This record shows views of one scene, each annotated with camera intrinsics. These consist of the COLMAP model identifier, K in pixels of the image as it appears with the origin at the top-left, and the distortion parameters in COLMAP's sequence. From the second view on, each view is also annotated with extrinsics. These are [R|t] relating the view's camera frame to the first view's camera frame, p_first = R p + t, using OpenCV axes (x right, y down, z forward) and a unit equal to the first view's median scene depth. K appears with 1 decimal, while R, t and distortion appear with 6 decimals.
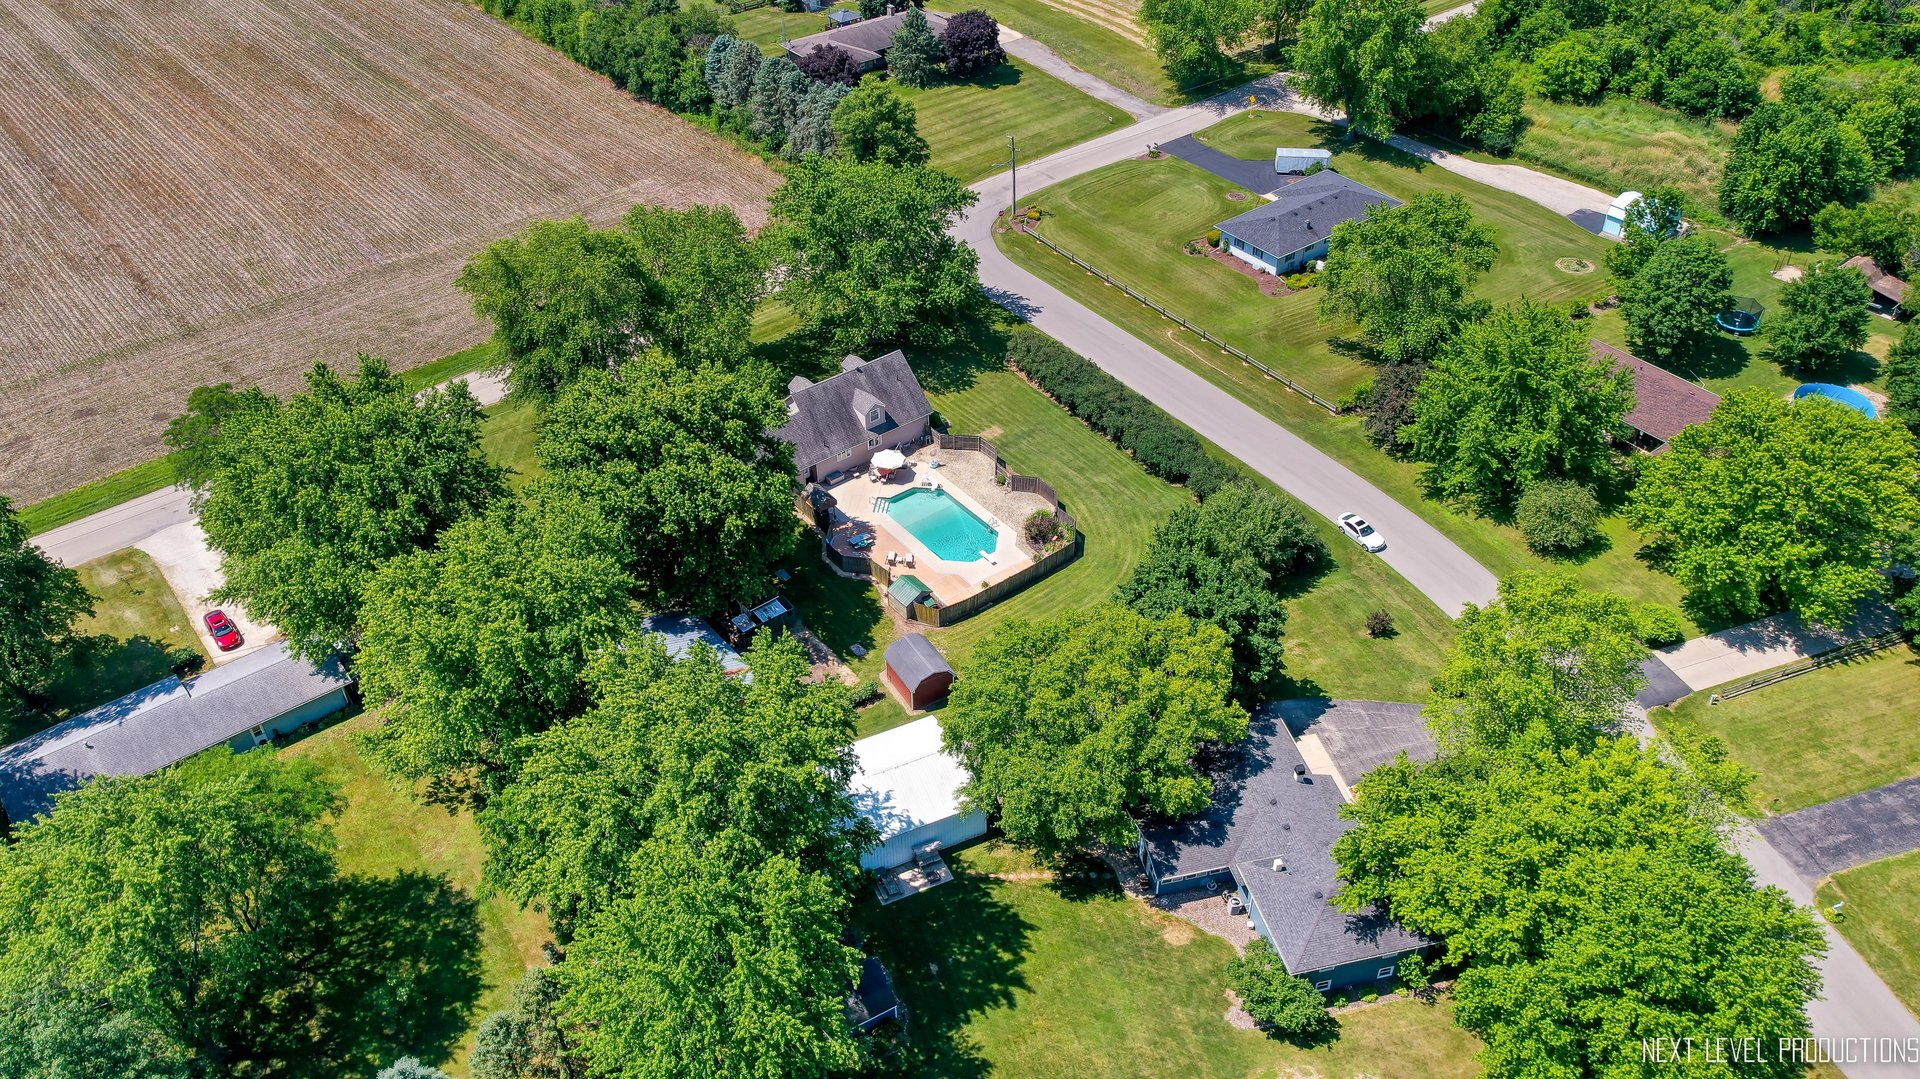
lens RADIAL K [[1497.9, 0, 960.0], [0, 1497.9, 539.5], [0, 0, 1]] dist [-0.002767, 0.008976]
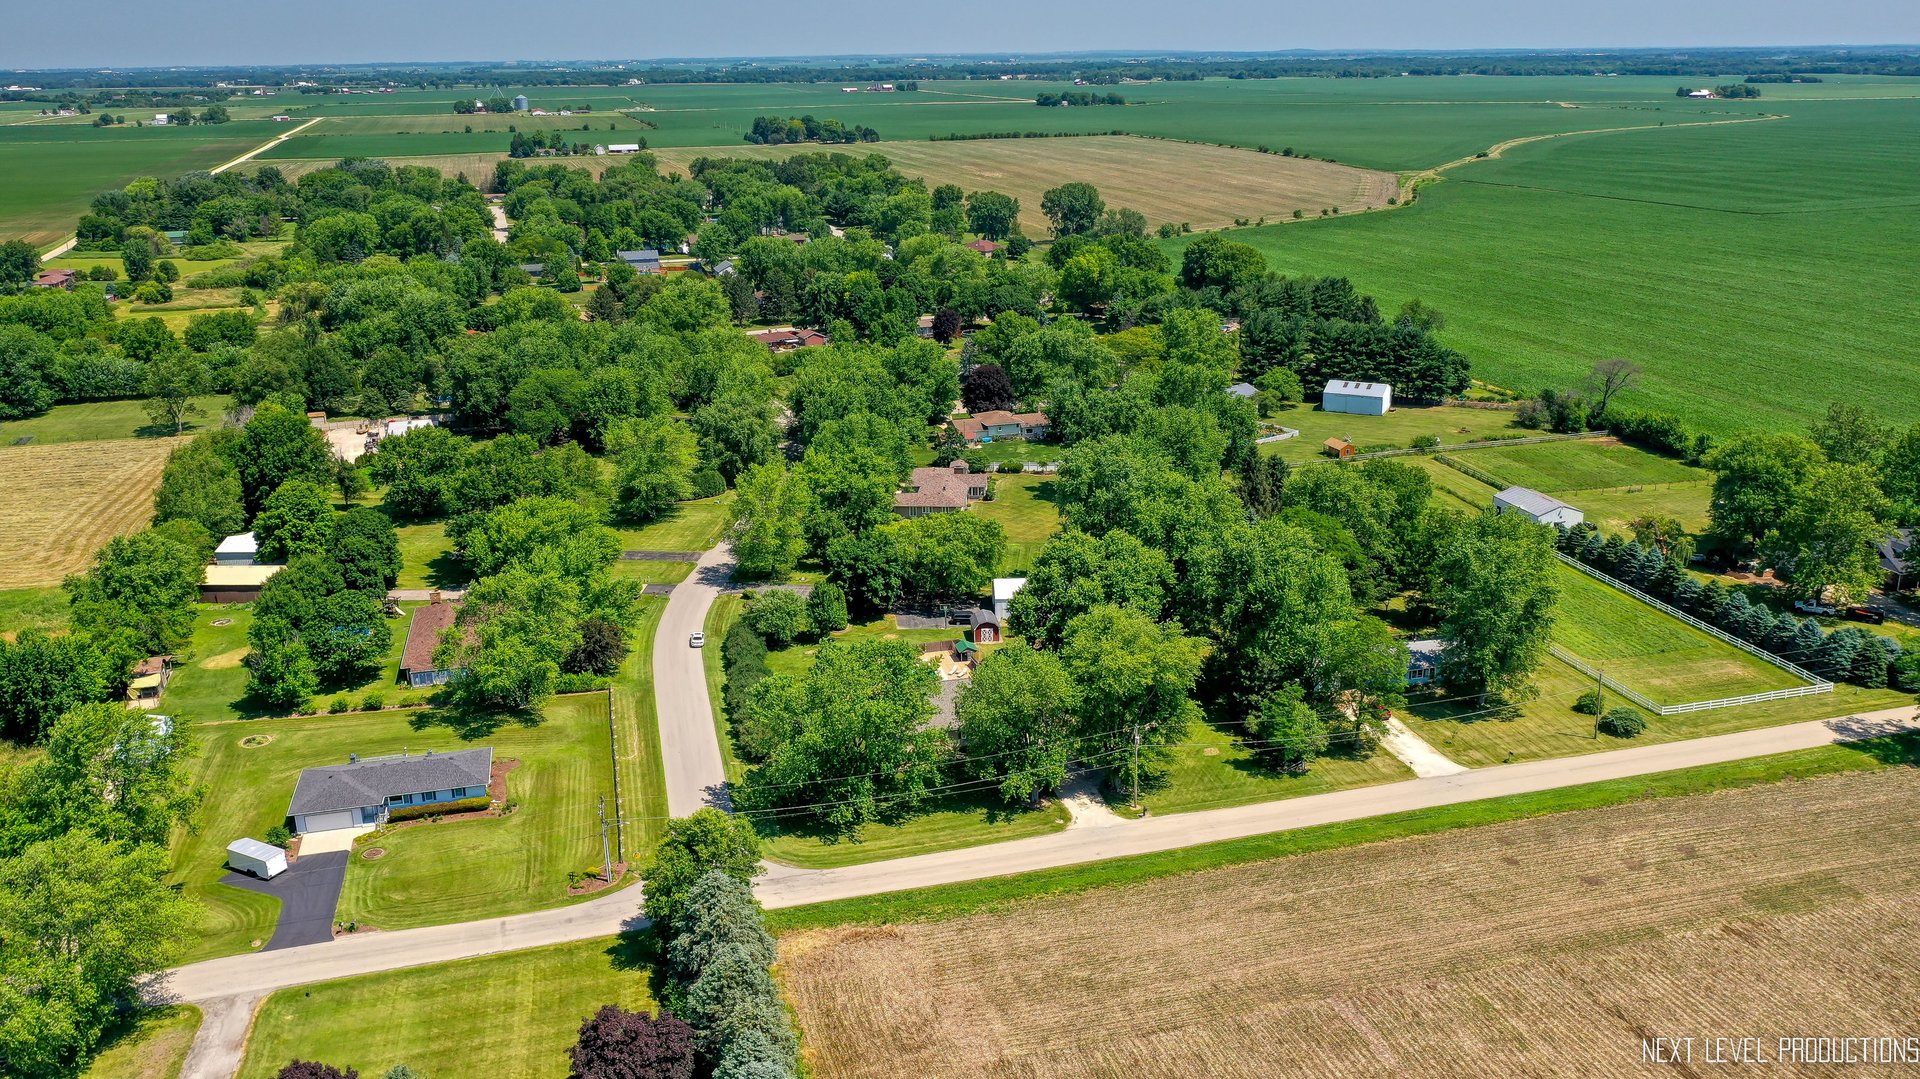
lens RADIAL K [[1497.9, 0, 960.0], [0, 1497.9, 539.5], [0, 0, 1]] dist [-0.002767, 0.008976]
pose [[-0.922314, -0.094484, 0.374713, -0.560284], [0.263626, 0.555151, 0.788865, -1.176205], [-0.282557, 0.826365, -0.487115, 1.470350]]
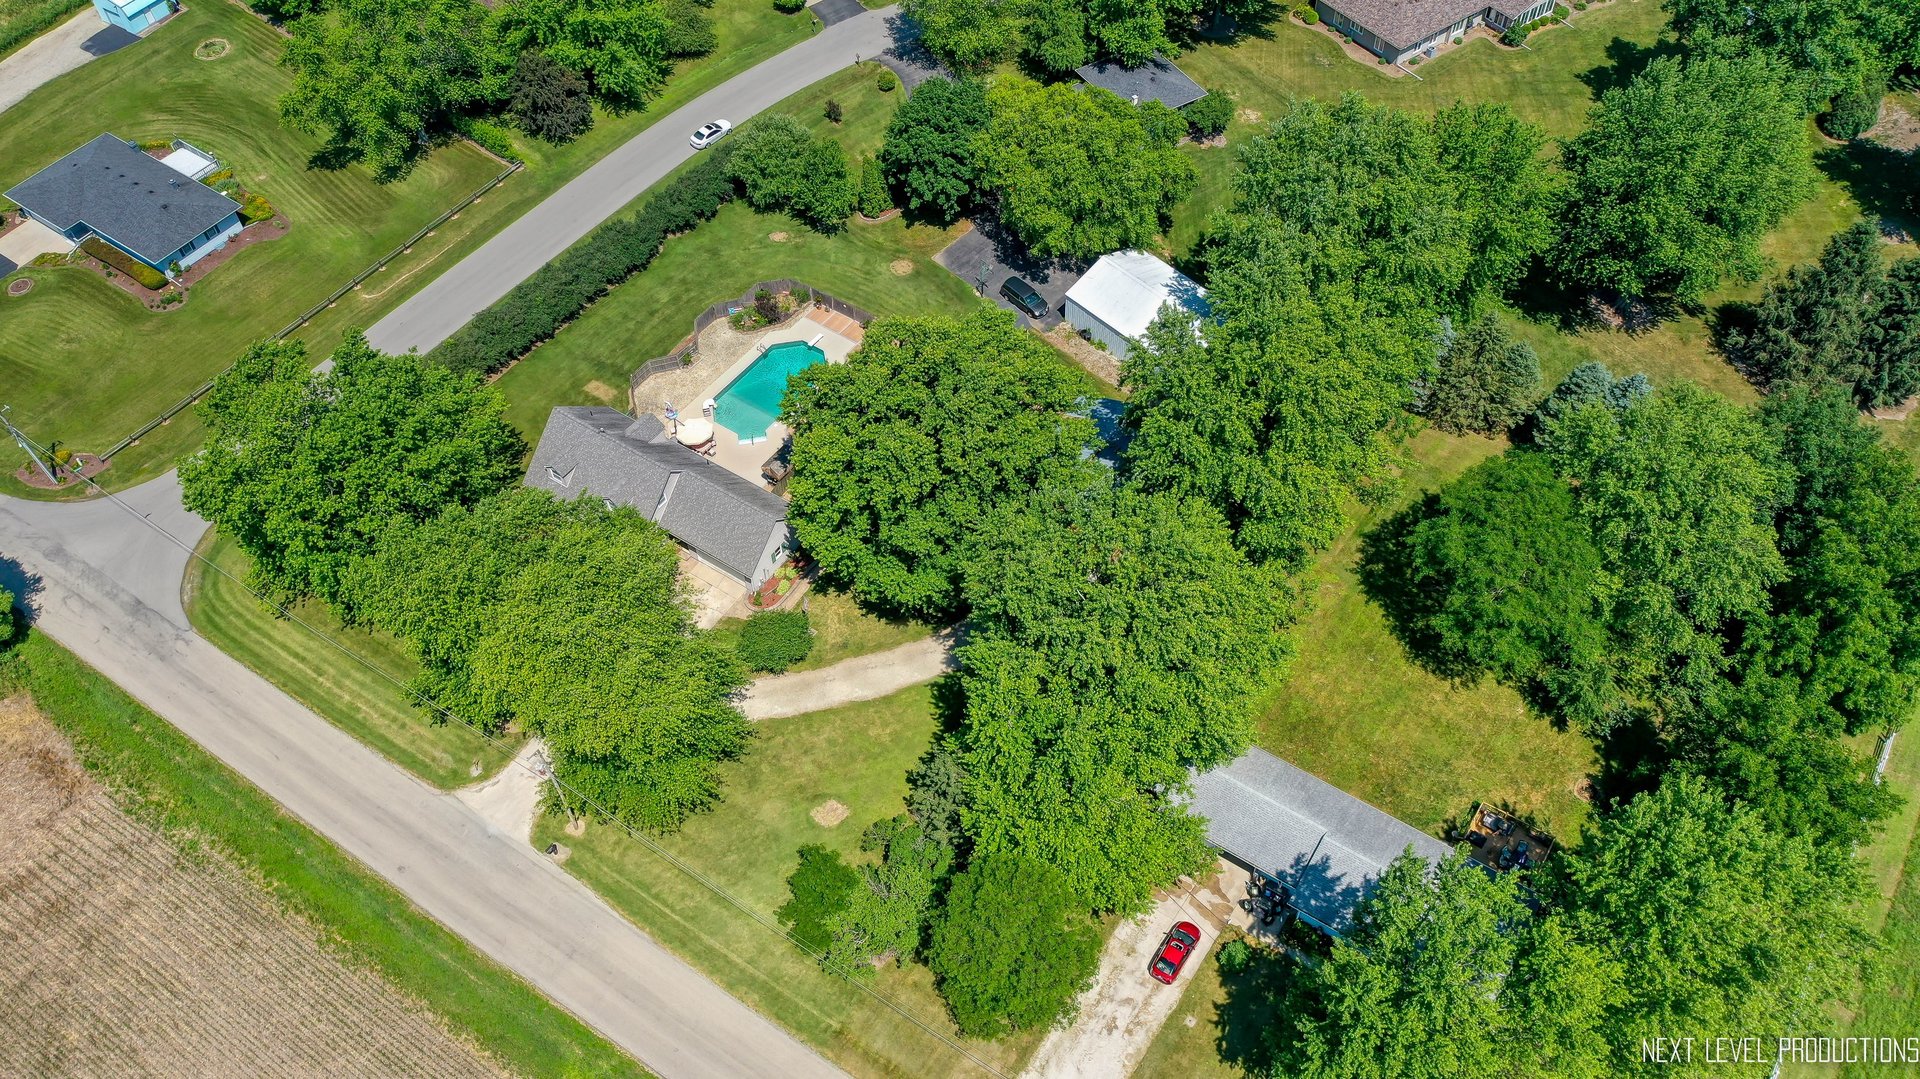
lens RADIAL K [[1497.9, 0, 960.0], [0, 1497.9, 539.5], [0, 0, 1]] dist [-0.002767, 0.008976]
pose [[-0.301918, -0.731723, 0.611087, -0.656717], [0.615529, 0.339862, 0.711068, -0.543340], [-0.727990, 0.590826, 0.347786, 0.573533]]
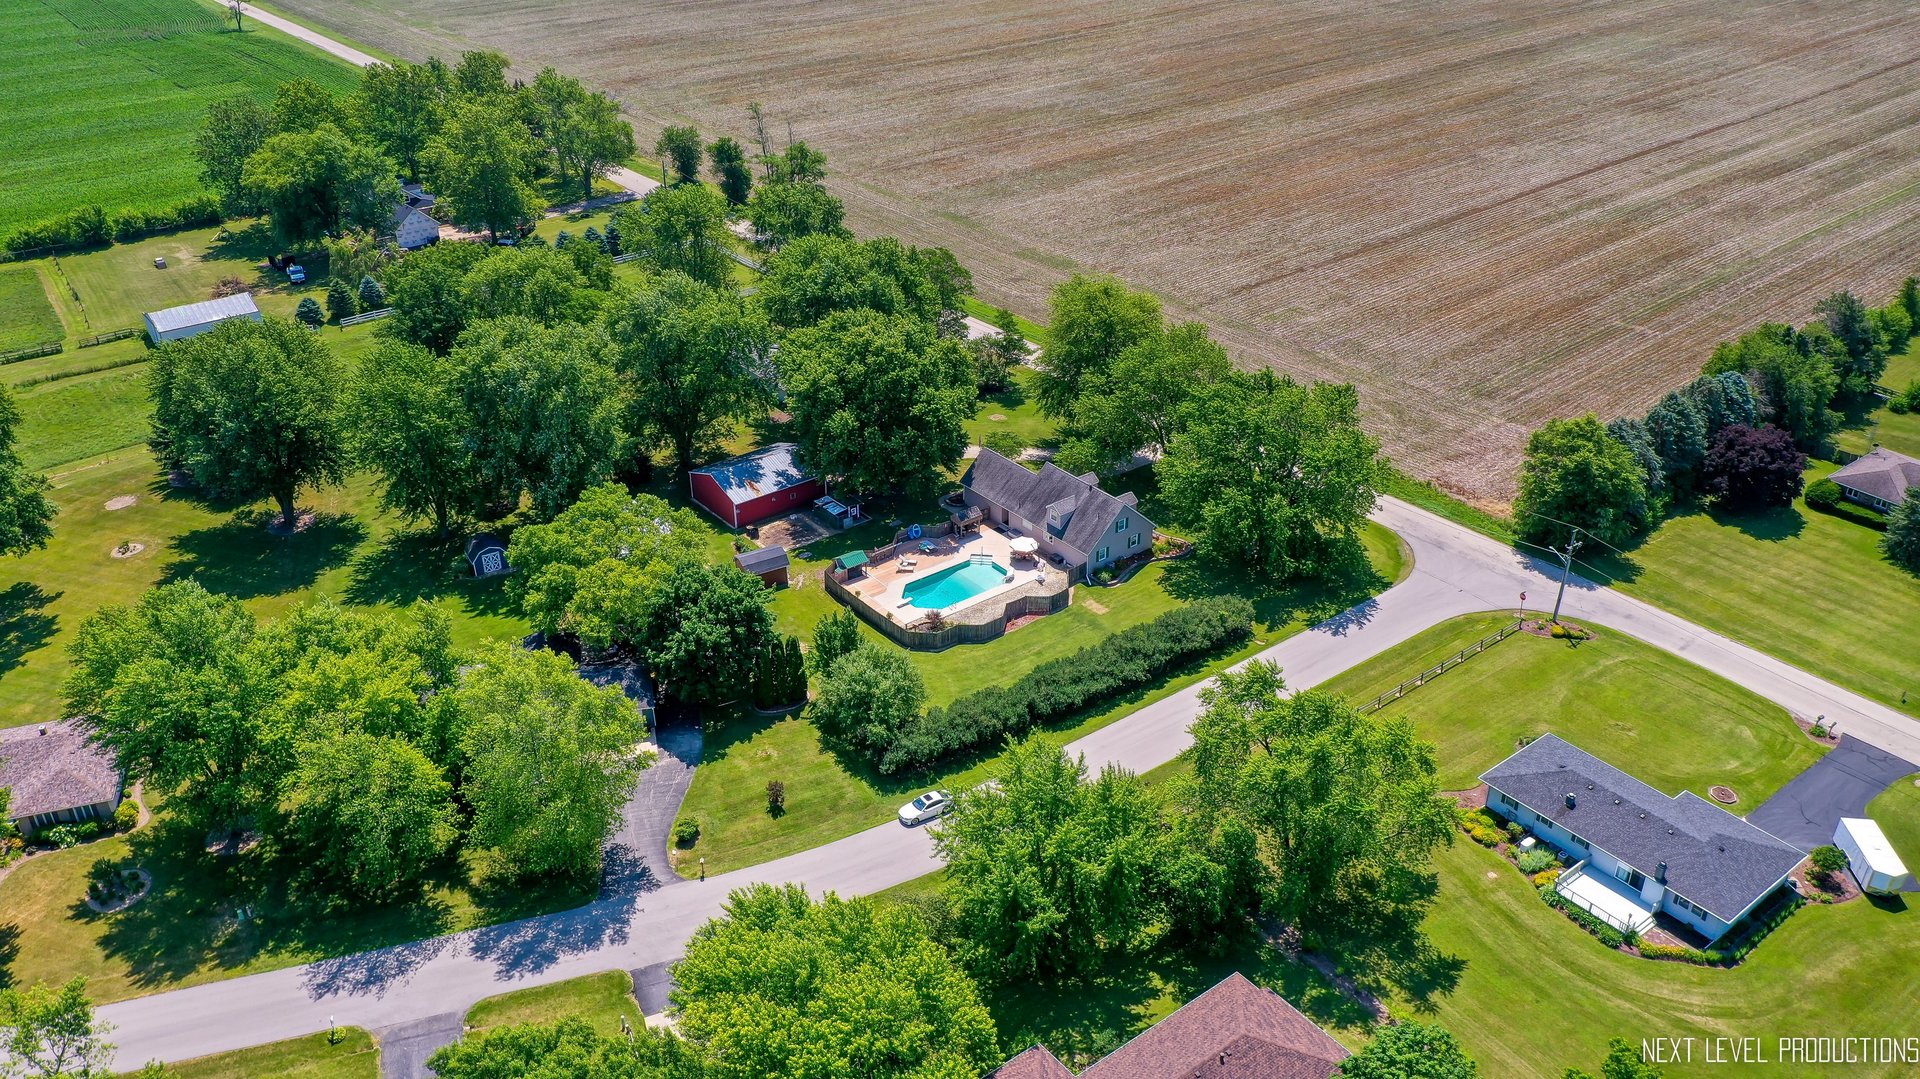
lens RADIAL K [[1545.0, 0, 960.0], [0, 1545.0, 539.5], [0, 0, 1]] dist [0.010740, 0.005453]
pose [[0.003991, 0.492529, -0.870287, 0.915737], [-0.627535, 0.678831, 0.381298, -0.445723], [0.778578, 0.544613, 0.311788, 0.560075]]
